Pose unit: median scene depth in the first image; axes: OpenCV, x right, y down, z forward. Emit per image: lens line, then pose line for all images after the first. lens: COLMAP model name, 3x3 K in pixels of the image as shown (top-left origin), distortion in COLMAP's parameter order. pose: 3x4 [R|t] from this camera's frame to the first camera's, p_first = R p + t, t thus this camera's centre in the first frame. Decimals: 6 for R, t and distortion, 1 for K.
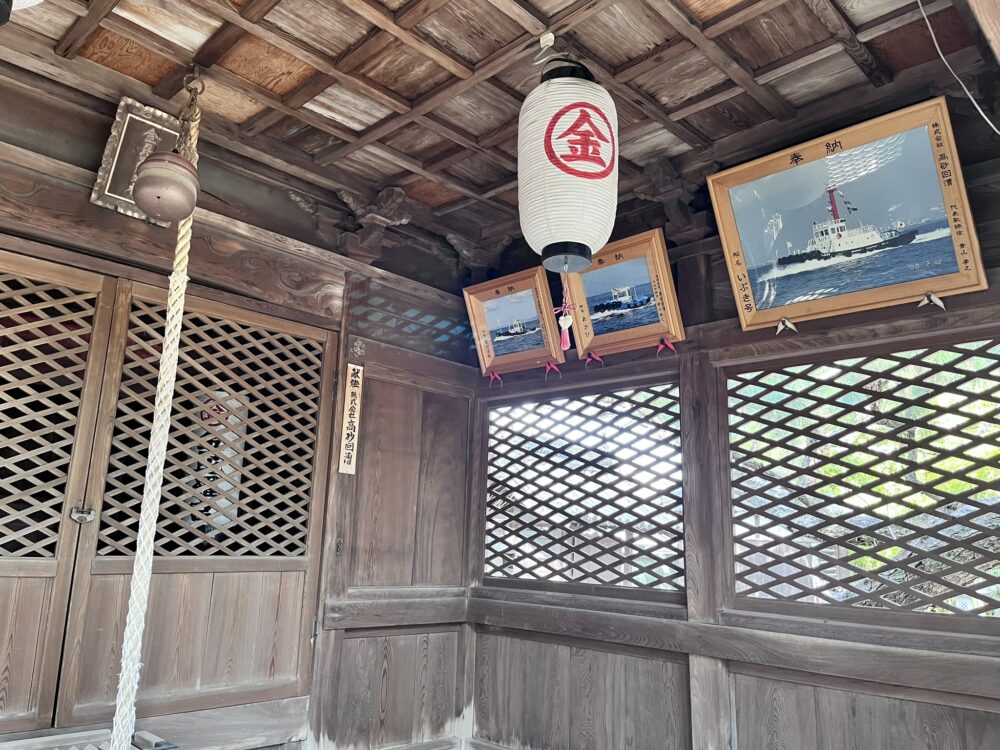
lens RADIAL K [[722.4, 0, 500.0], [0, 722.4, 375.0], [0, 0, 1]] dist [0.023592, -0.065822]
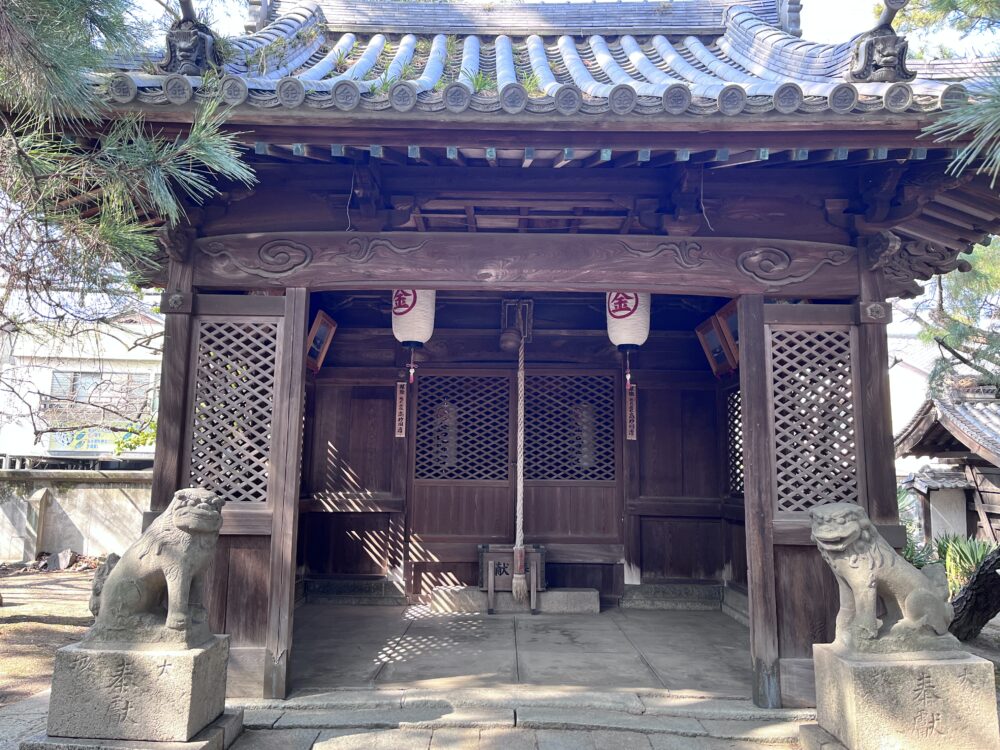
lens RADIAL K [[722.4, 0, 500.0], [0, 722.4, 375.0], [0, 0, 1]] dist [0.023592, -0.065822]
pose [[0.699036, -0.124000, -0.704253, 1.023536], [0.164142, 0.986378, -0.010748, -0.083340], [0.695993, -0.108084, 0.709867, -0.693980]]
